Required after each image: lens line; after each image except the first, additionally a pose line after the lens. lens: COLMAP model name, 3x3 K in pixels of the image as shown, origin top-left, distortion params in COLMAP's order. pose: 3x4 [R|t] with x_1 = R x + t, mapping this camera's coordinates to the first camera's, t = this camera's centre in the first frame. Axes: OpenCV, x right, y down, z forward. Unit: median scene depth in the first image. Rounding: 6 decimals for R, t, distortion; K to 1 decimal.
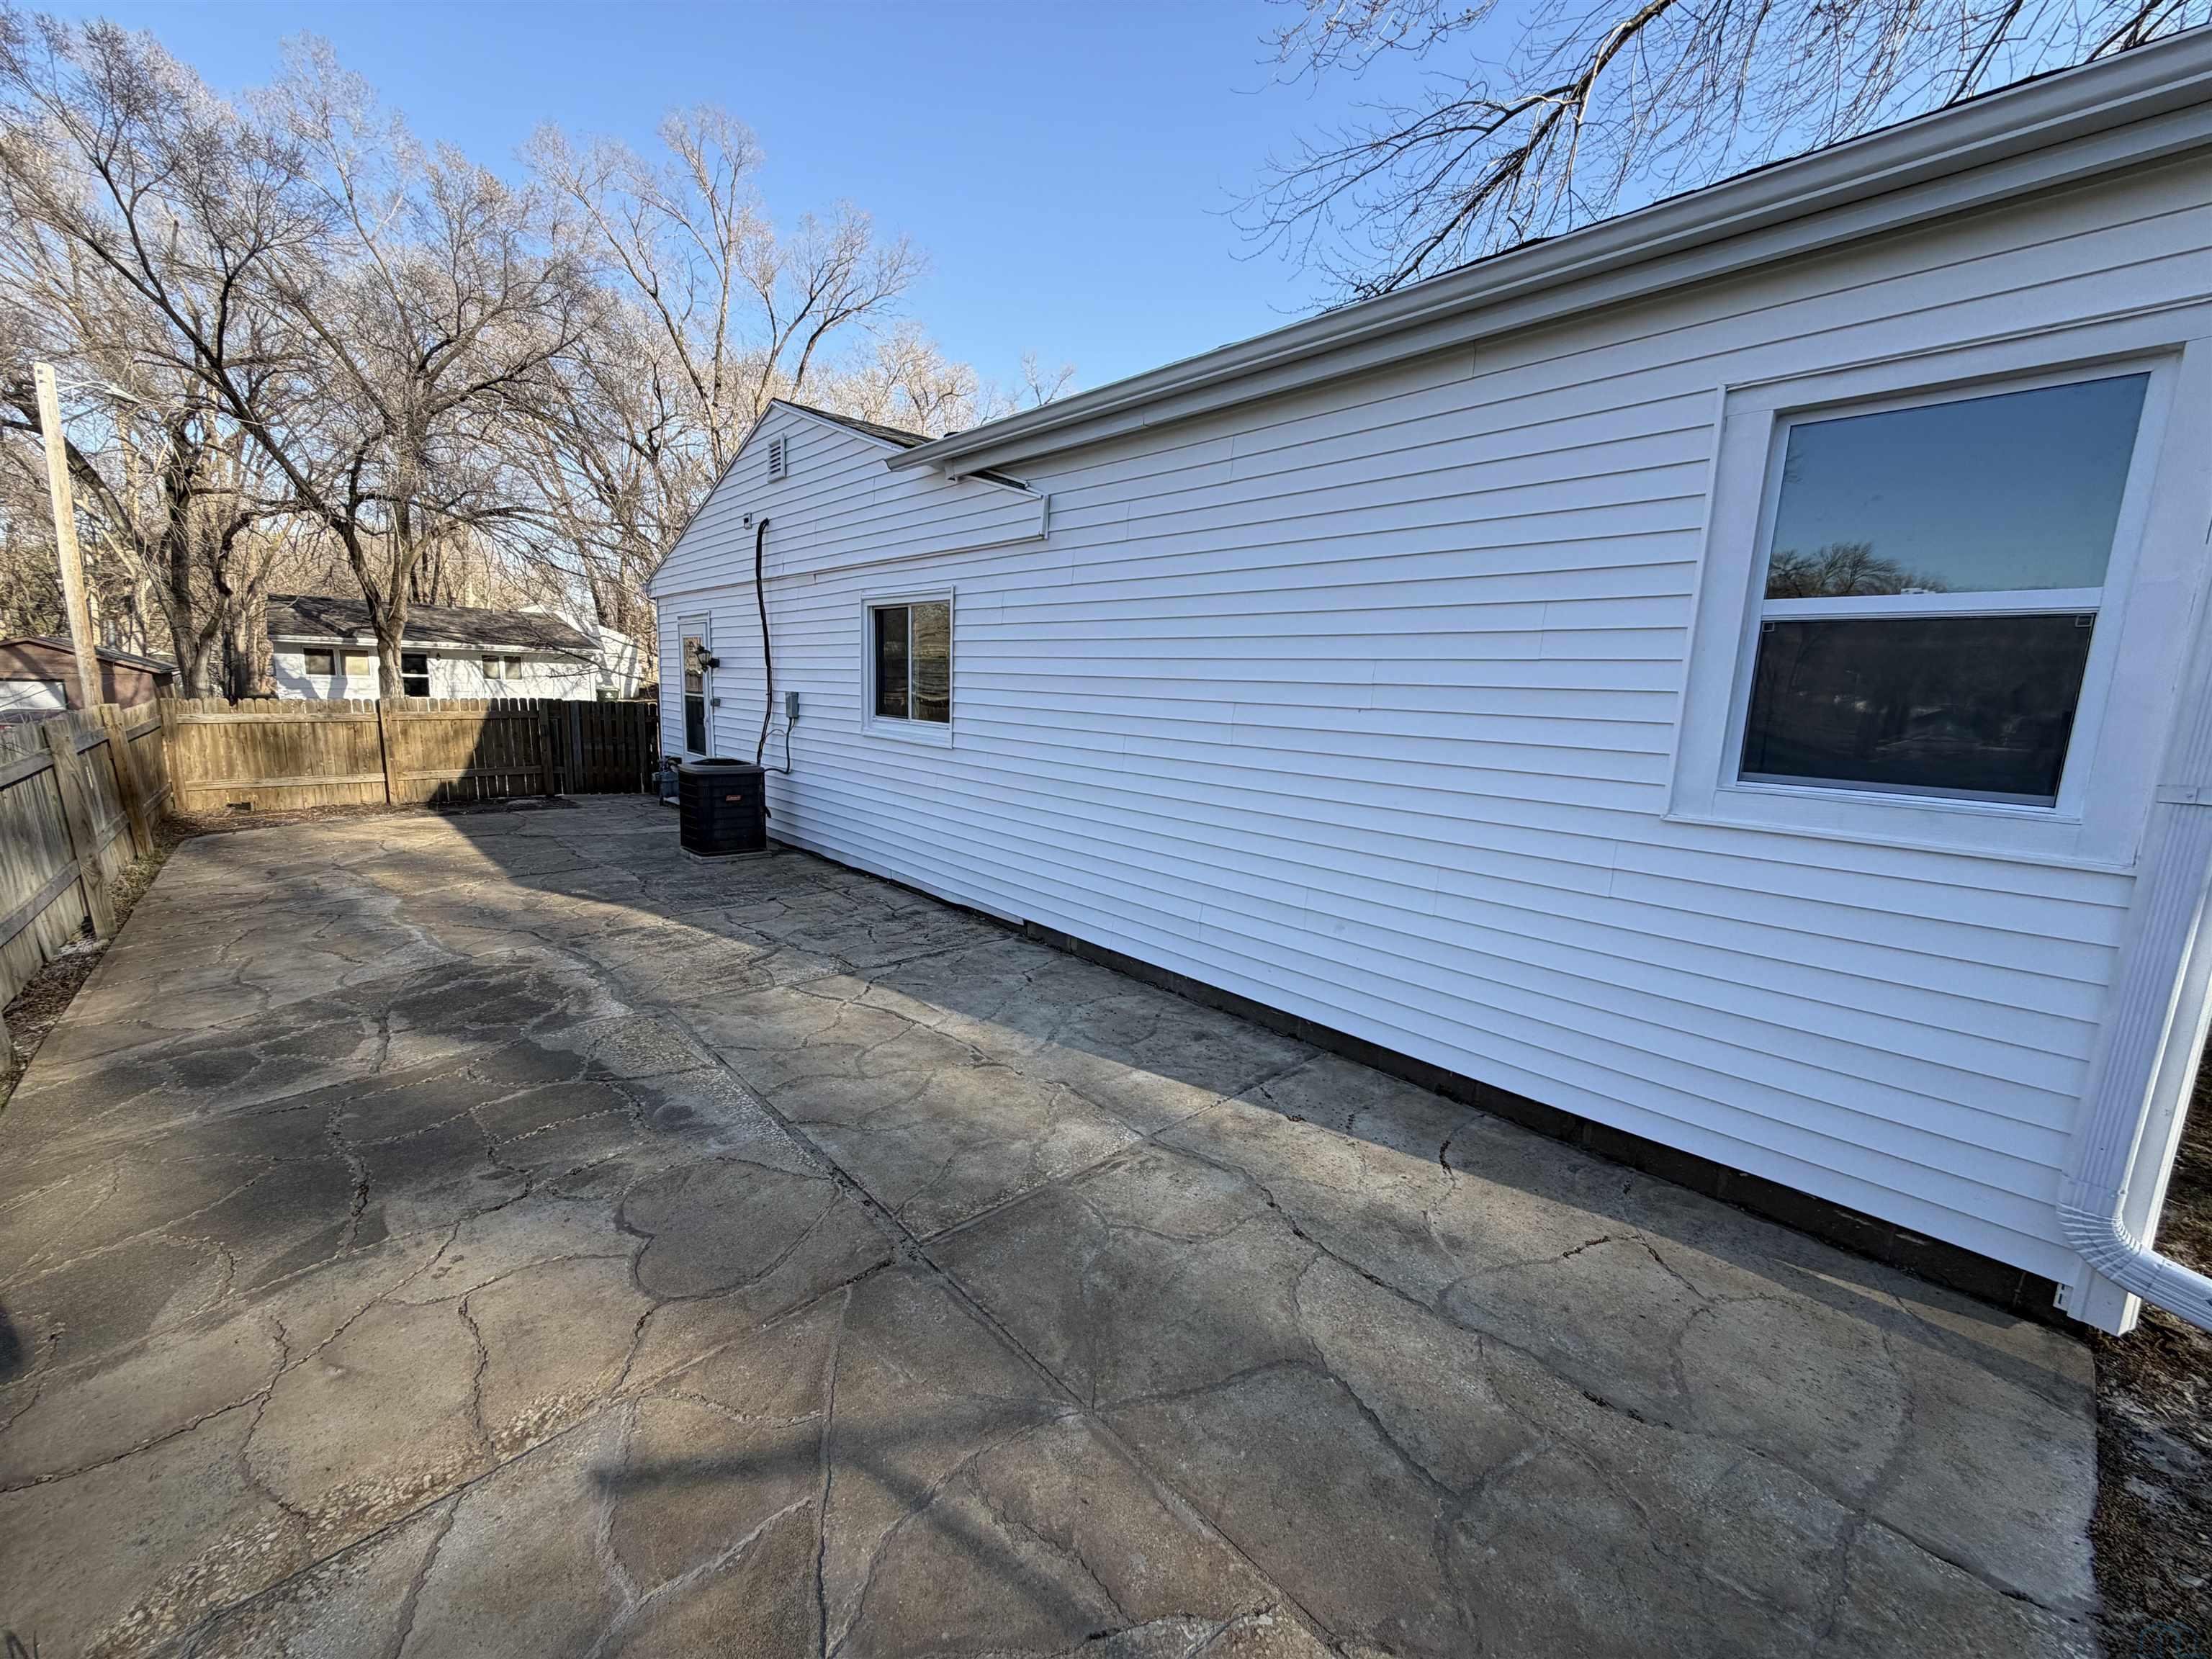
lens RADIAL K [[881.3, 0, 1099.7], [0, 881.3, 828.0], [0, 0, 1]] dist [0.001390, 0.000174]
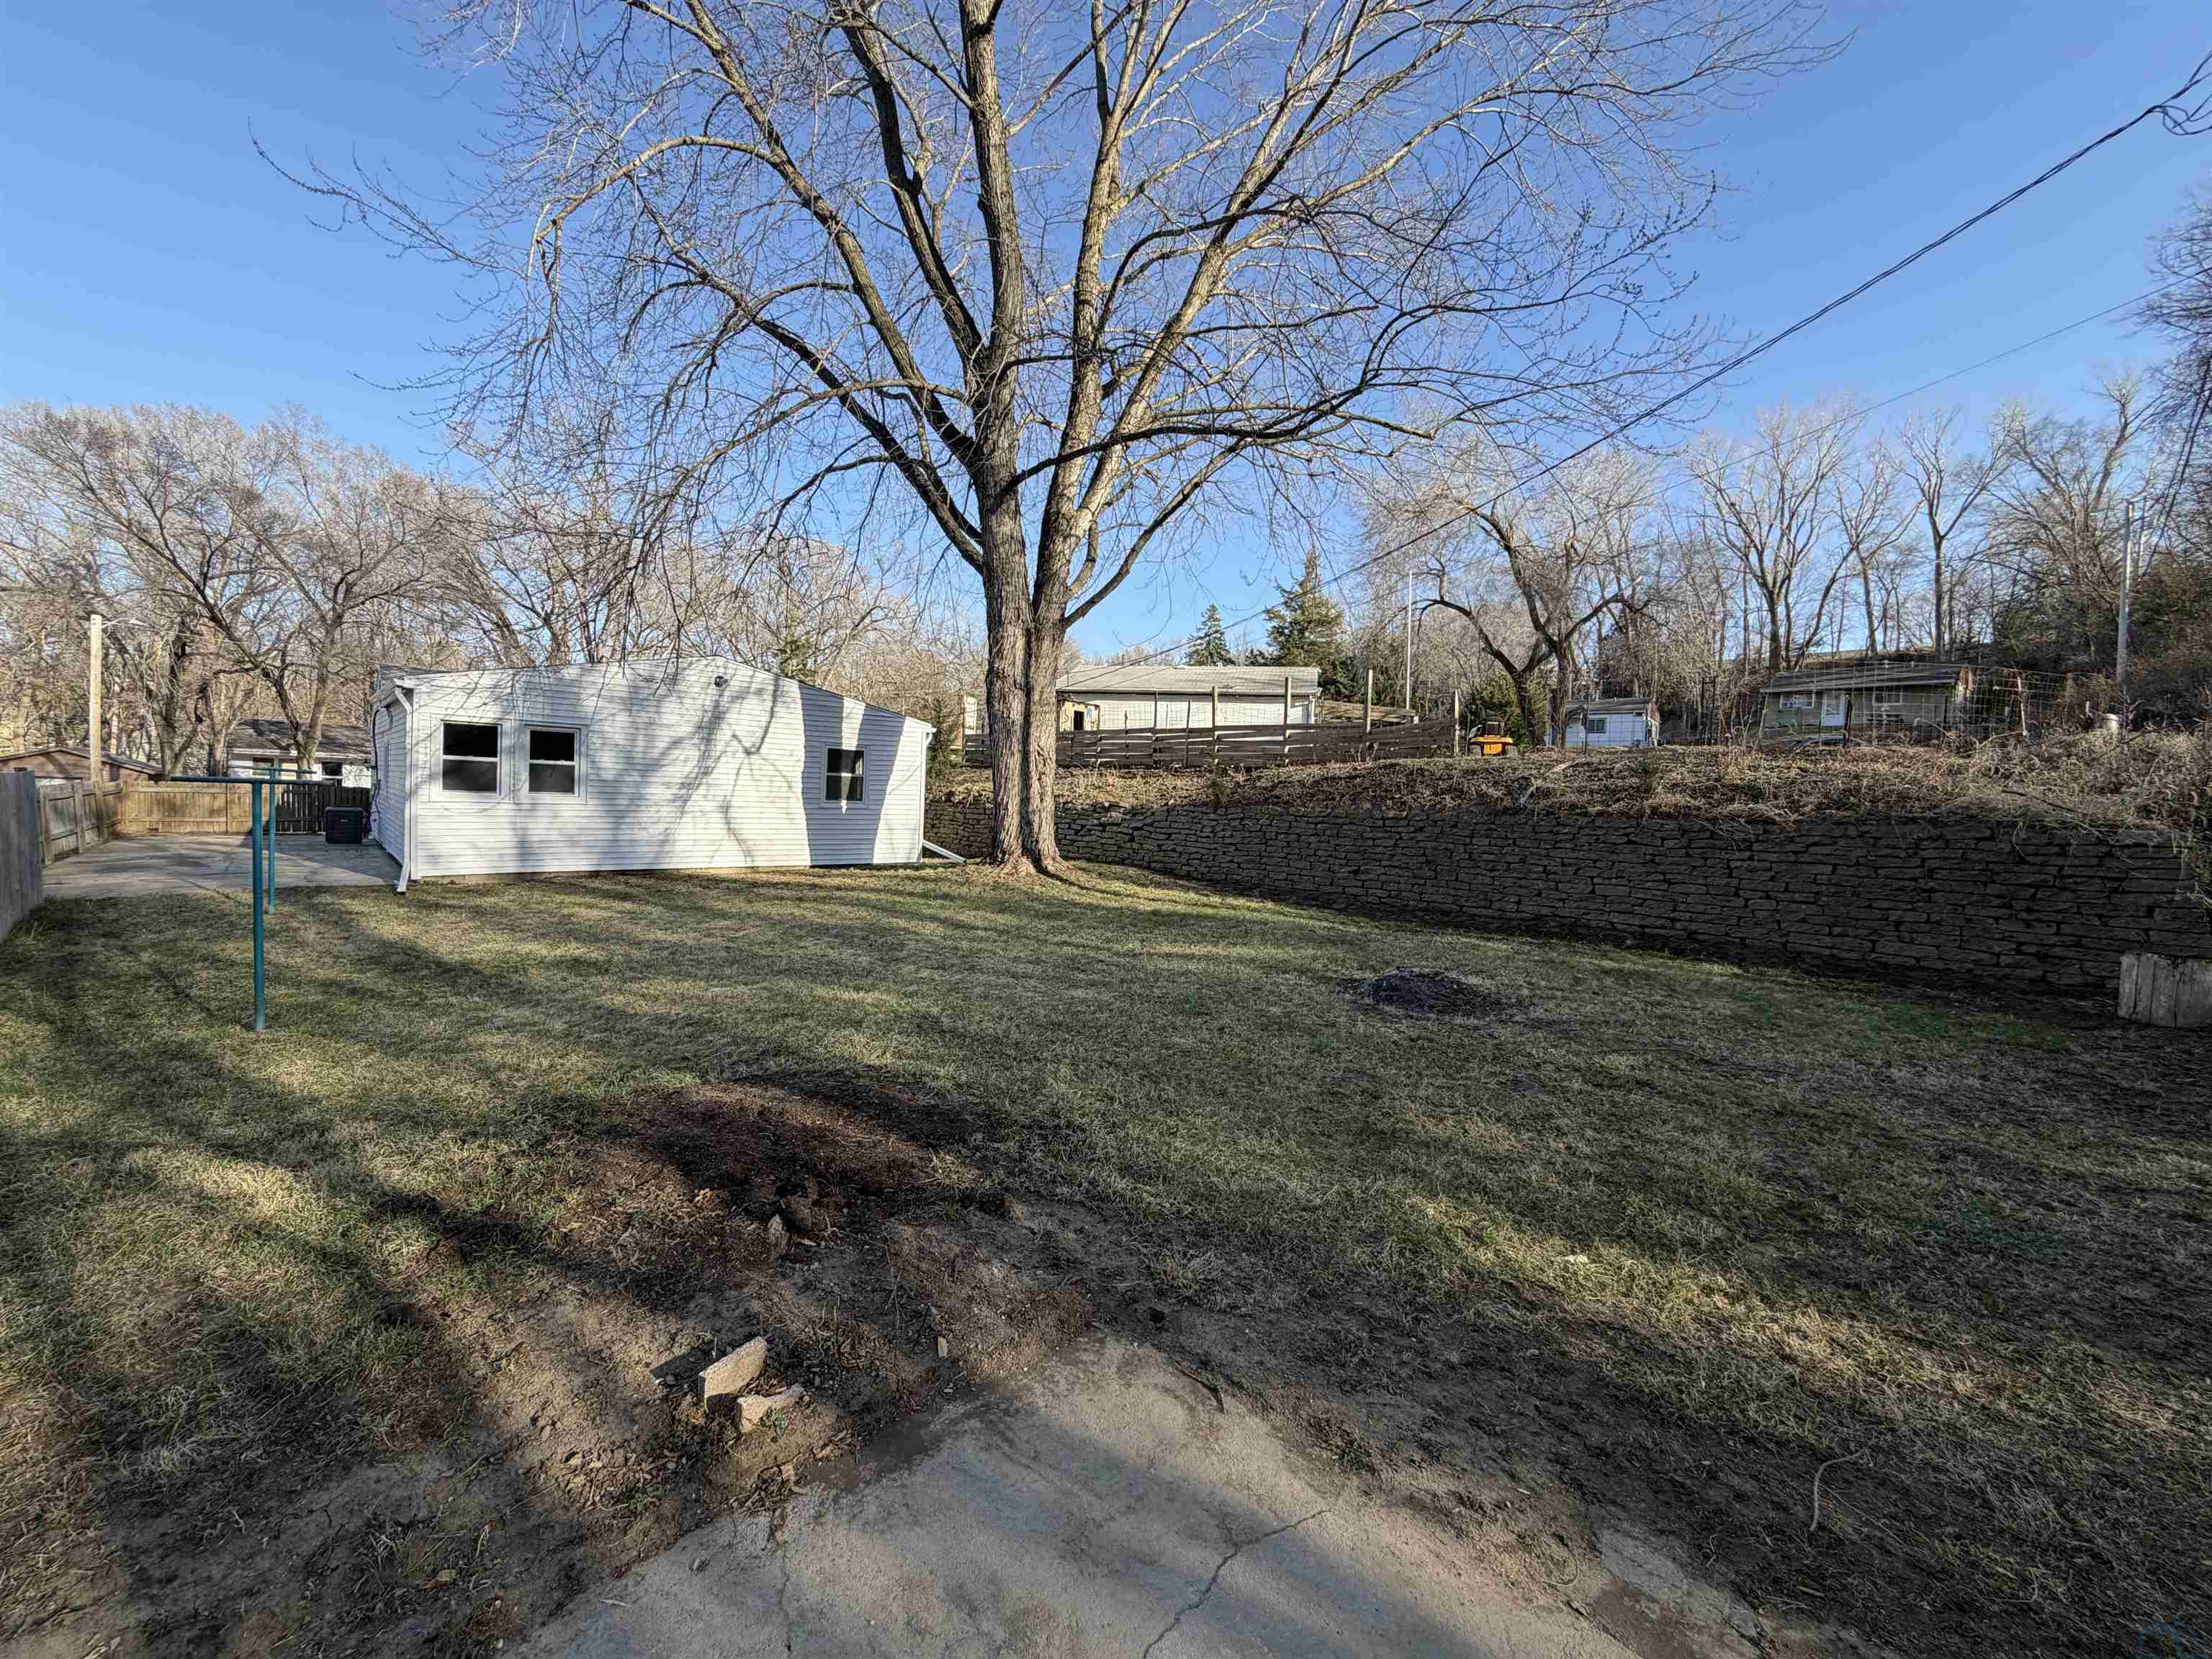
lens RADIAL K [[881.3, 0, 1099.7], [0, 881.3, 828.0], [0, 0, 1]] dist [0.001390, 0.000174]
pose [[0.999979, 0.005933, -0.002643, 0.476418], [-0.006214, 0.992361, -0.123214, 0.077897], [0.001891, 0.123228, 0.992377, -0.404731]]
